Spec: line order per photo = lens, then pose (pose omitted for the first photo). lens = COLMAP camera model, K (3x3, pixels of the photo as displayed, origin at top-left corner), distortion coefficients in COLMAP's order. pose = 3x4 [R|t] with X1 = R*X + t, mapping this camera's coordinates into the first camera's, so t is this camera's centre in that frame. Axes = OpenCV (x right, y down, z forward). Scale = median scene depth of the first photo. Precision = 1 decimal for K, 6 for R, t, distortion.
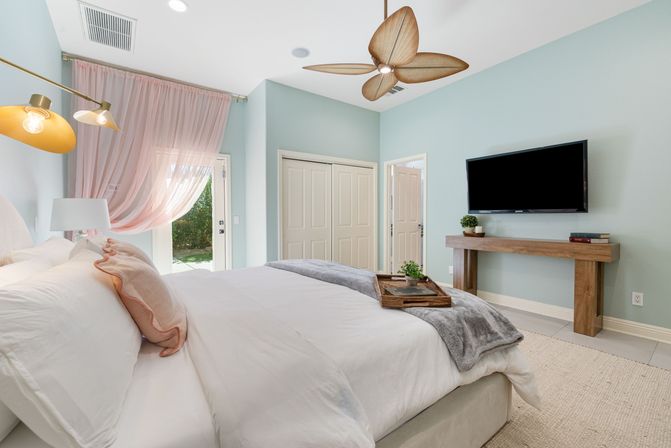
lens RADIAL K [[285.7, 0, 335.5], [0, 285.7, 224.0], [0, 0, 1]] dist [-0.000399, -0.000194]
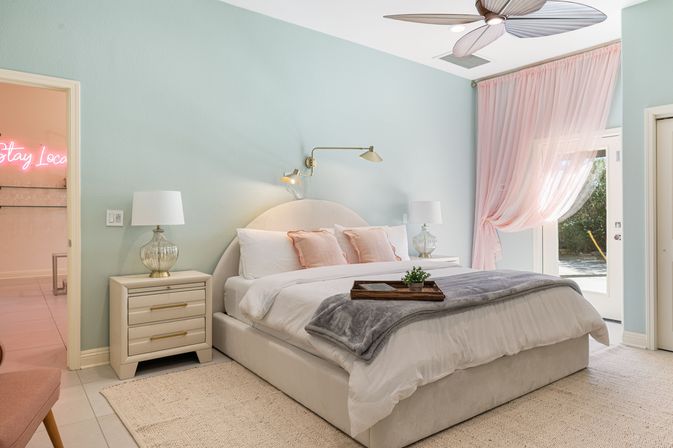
lens RADIAL K [[442.7, 0, 336.8], [0, 442.7, 209.9], [0, 0, 1]] dist [0.000676, 0.000292]
pose [[0.001022, -0.001405, -0.999998, 0.772581], [-0.037102, 0.999310, -0.001441, -0.014537], [0.999311, 0.037103, 0.000969, 0.345677]]
